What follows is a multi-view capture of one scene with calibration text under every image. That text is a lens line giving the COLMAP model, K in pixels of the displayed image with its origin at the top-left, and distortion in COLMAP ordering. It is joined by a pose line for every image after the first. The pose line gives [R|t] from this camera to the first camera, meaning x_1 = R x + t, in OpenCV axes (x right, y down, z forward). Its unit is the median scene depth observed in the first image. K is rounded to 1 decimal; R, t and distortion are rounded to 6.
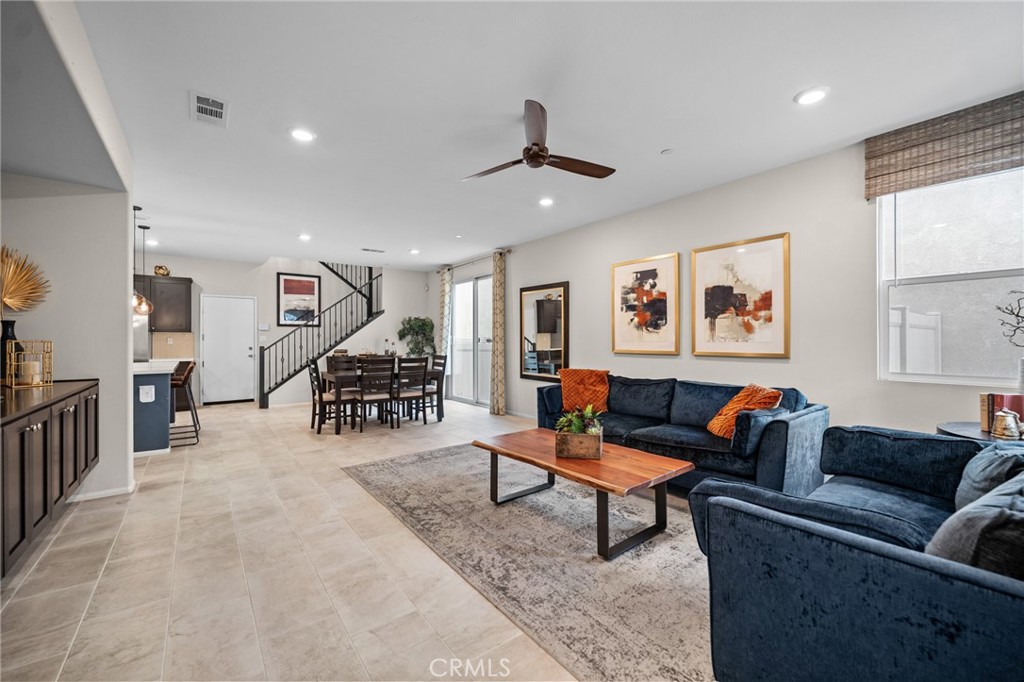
lens RADIAL K [[419.2, 0, 511.8], [0, 419.2, 340.0], [0, 0, 1]] dist [0.003144, 0.000726]
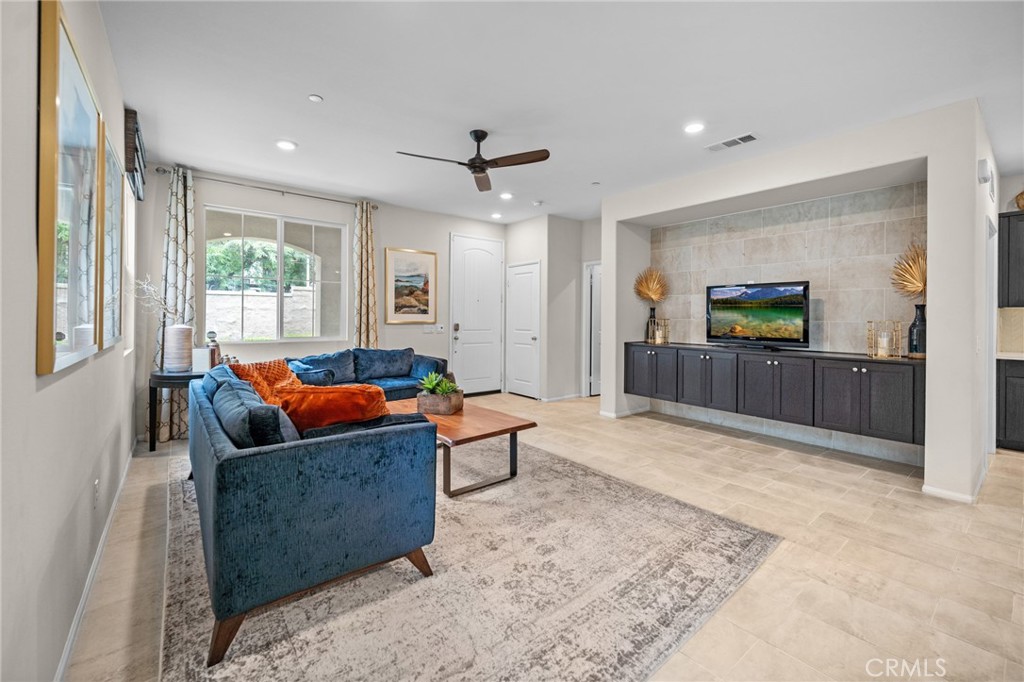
lens RADIAL K [[419.2, 0, 512.6], [0, 419.2, 321.4], [0, 0, 1]] dist [0.003144, 0.000726]
pose [[-0.999643, -0.007058, -0.025782, -0.004587], [-0.007246, 0.999948, 0.007215, 0.000126], [0.025730, 0.007399, -0.999642, 0.846335]]
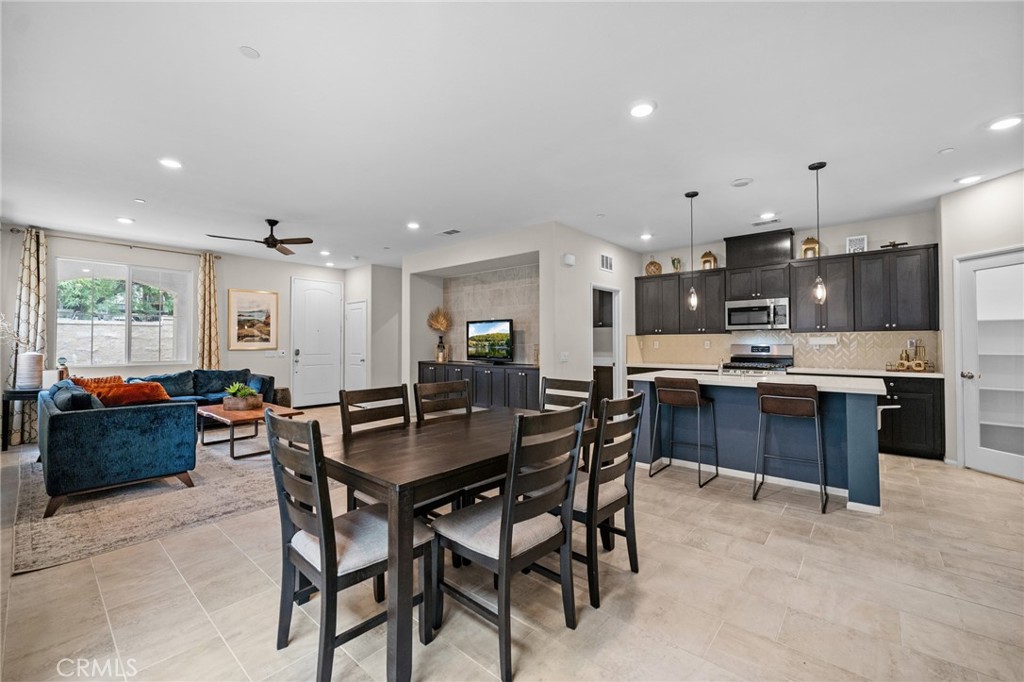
lens RADIAL K [[419.2, 0, 510.0], [0, 419.2, 338.7], [0, 0, 1]] dist [0.003144, 0.000726]
pose [[-0.979780, -0.001114, -0.200073, -0.225442], [0.001512, 0.999915, -0.012970, -0.000682], [0.200070, -0.013011, -0.979695, 1.134814]]
